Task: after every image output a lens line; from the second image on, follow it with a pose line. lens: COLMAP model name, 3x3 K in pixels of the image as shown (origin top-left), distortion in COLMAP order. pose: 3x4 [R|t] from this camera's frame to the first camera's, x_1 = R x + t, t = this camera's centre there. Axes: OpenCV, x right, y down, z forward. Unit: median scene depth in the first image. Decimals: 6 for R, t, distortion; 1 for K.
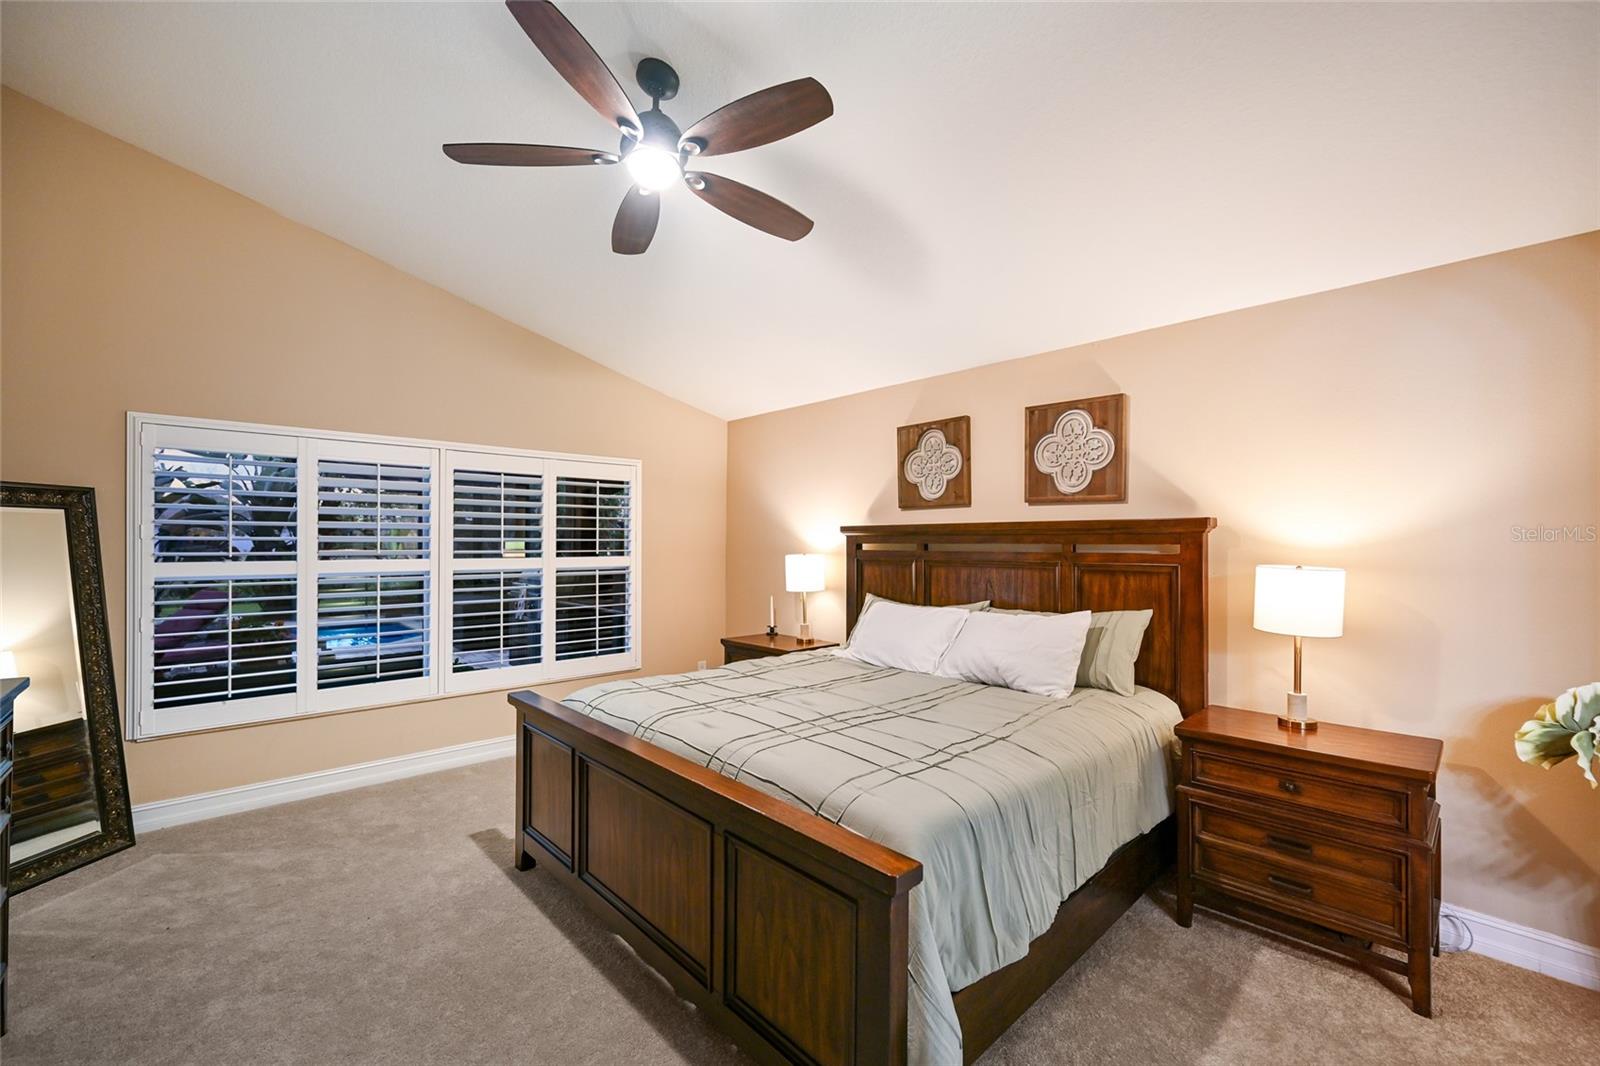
lens RADIAL K [[668.3, 0, 800.0], [0, 668.3, 533.0], [0, 0, 1]] dist [-0.000433, -0.000132]
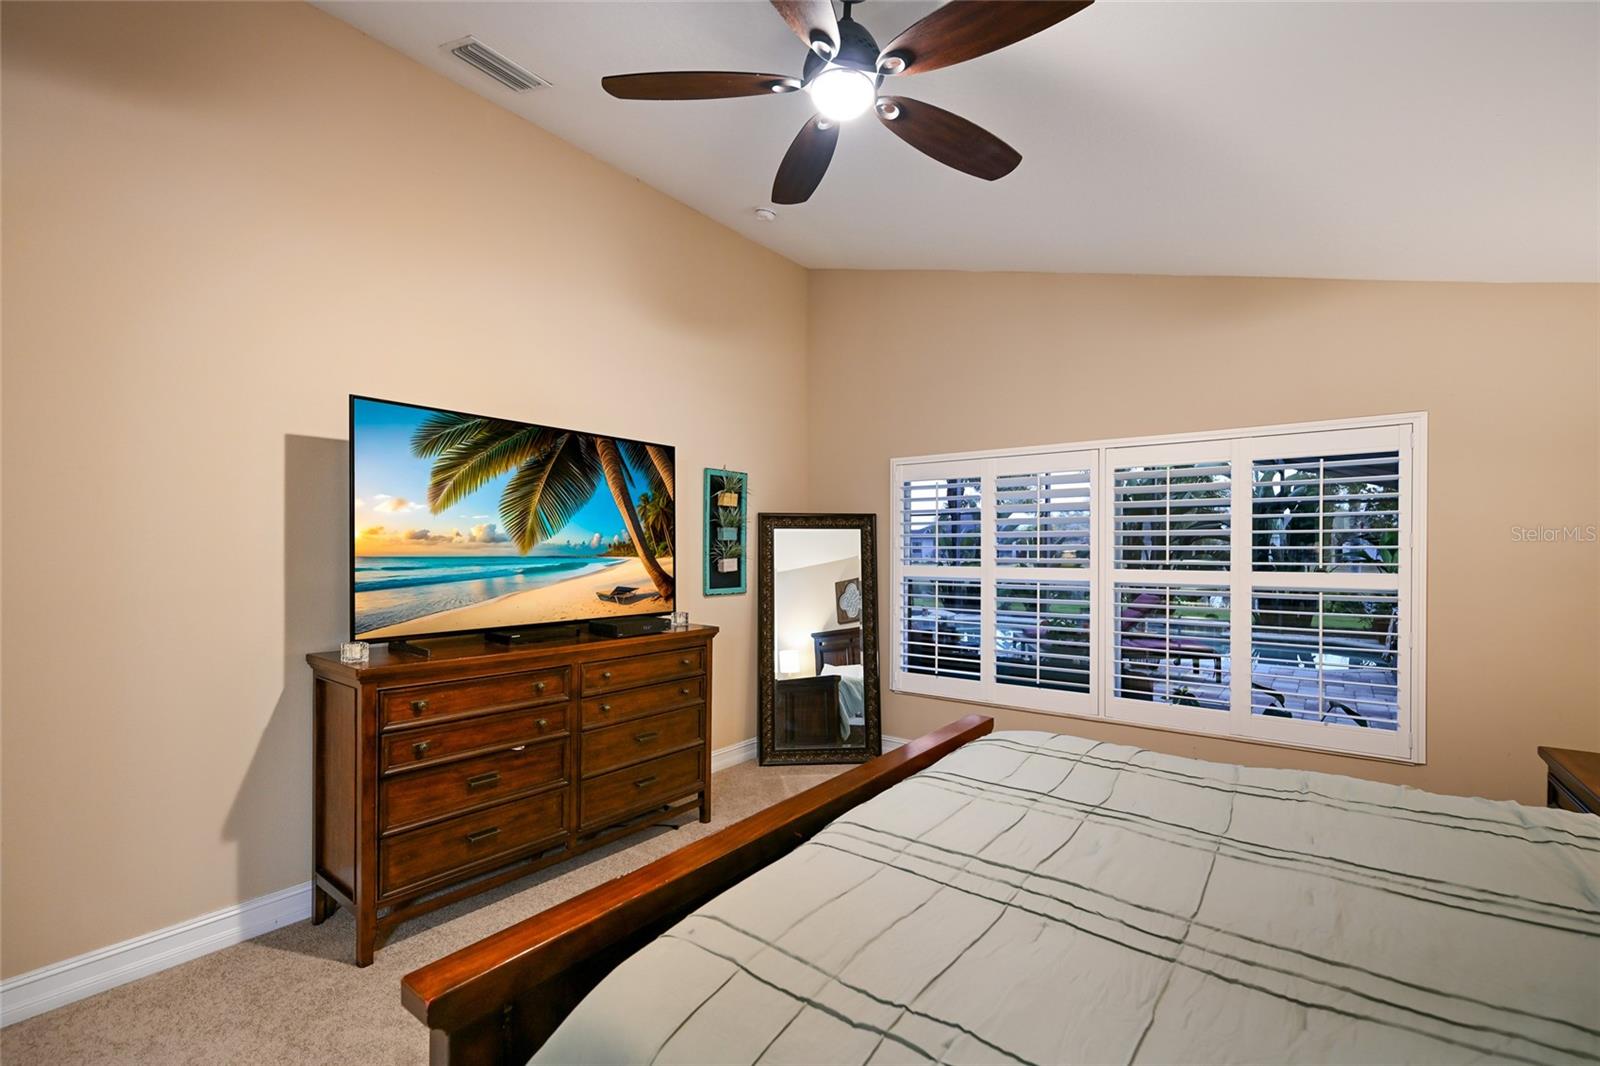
lens RADIAL K [[698.5, 0, 800.2], [0, 698.5, 545.2], [0, 0, 1]] dist [-0.001611, -0.000218]
pose [[0.180709, -0.008481, -0.983500, 0.328074], [0.011197, 0.999916, -0.006565, 0.007865], [0.983473, -0.009826, 0.180789, 0.420057]]
